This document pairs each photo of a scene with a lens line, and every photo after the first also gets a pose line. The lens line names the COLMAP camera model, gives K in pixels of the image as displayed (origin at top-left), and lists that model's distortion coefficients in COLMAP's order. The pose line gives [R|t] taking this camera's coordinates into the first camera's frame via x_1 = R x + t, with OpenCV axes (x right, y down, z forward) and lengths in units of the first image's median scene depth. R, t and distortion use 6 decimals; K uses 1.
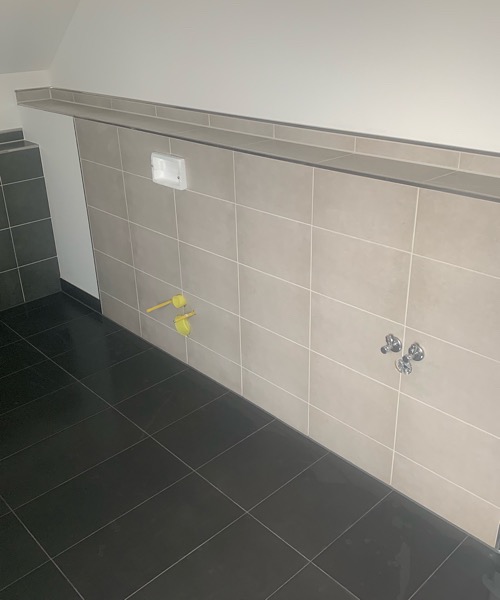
lens RADIAL K [[602.6, 0, 250.6], [0, 602.6, 296.8], [0, 0, 1]] dist [0.000375, 0.000000]
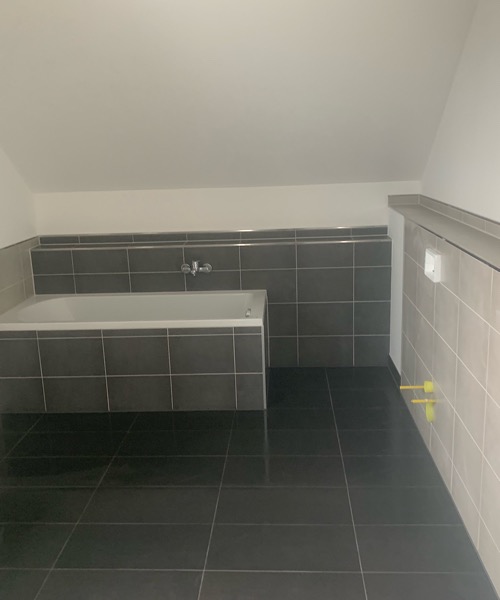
lens RADIAL K [[602.6, 0, 249.4], [0, 602.6, 301.6], [0, 0, 1]] dist [0.000375, 0.000000]
pose [[0.676198, 0.176382, -0.715294, 0.359770], [-0.299395, 0.952918, -0.048054, 0.008978], [0.673141, 0.246649, 0.697170, 0.006625]]
